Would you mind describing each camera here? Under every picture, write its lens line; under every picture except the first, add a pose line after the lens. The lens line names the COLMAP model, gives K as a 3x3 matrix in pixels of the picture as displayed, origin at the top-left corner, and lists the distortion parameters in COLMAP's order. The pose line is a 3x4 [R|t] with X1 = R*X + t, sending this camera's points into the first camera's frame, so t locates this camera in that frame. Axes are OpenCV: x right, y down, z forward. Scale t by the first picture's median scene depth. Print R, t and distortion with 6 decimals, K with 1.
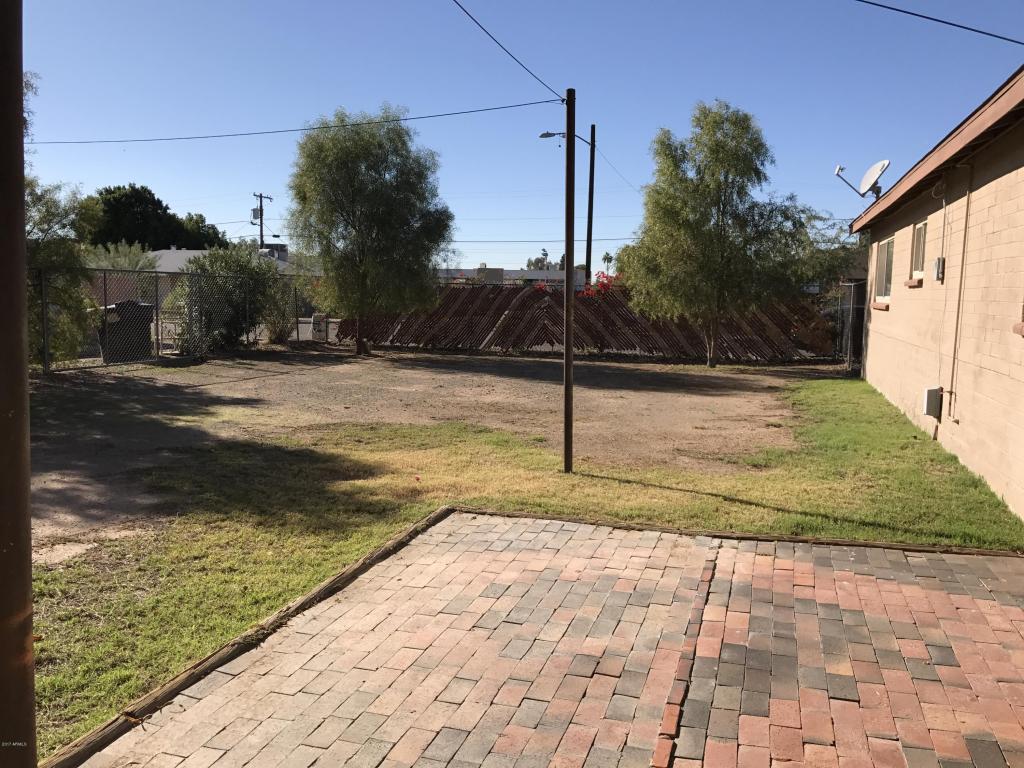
lens RADIAL K [[842.8, 0, 510.9], [0, 842.8, 382.3], [0, 0, 1]] dist [0.002628, 0.012902]
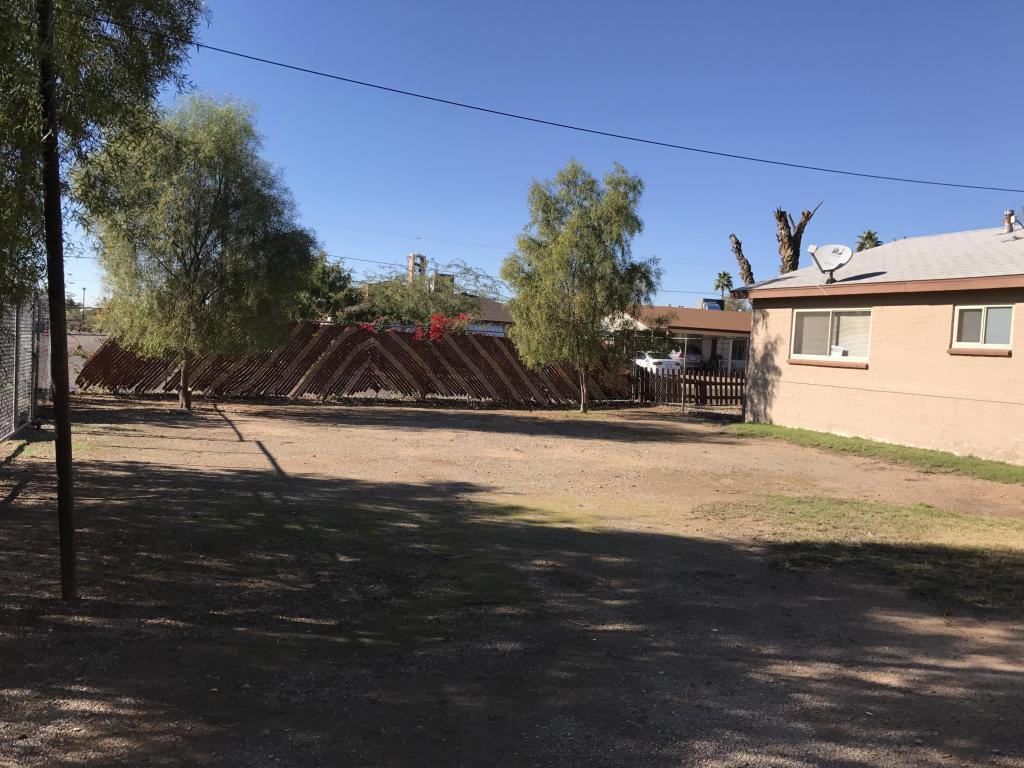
lens RADIAL K [[842.8, 0, 507.4], [0, 842.8, 375.6], [0, 0, 1]] dist [0.002628, 0.012902]
pose [[0.778511, -0.003284, 0.627622, -0.413609], [0.028735, 0.999124, -0.030415, -0.029447], [-0.626973, 0.041713, 0.777924, 0.207176]]
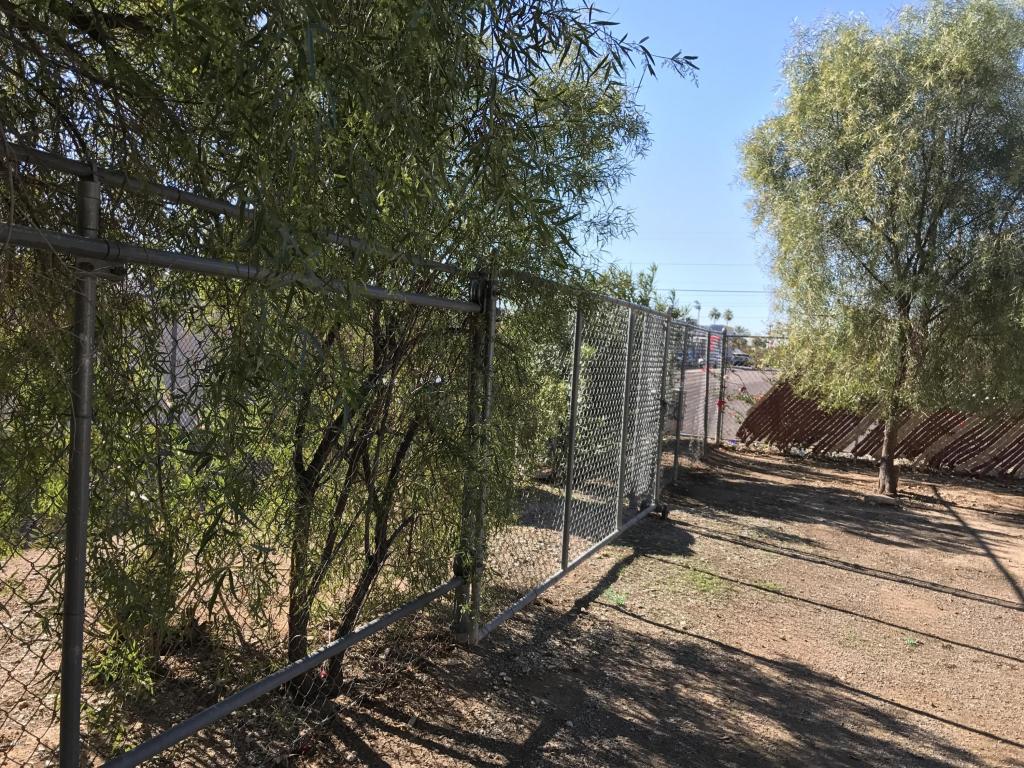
lens RADIAL K [[842.8, 0, 509.2], [0, 842.8, 381.1], [0, 0, 1]] dist [0.002628, 0.012902]
pose [[0.995282, 0.049542, -0.083422, -0.343423], [-0.054413, 0.996881, -0.057167, -0.054475], [0.080330, 0.061437, 0.994873, 0.471998]]
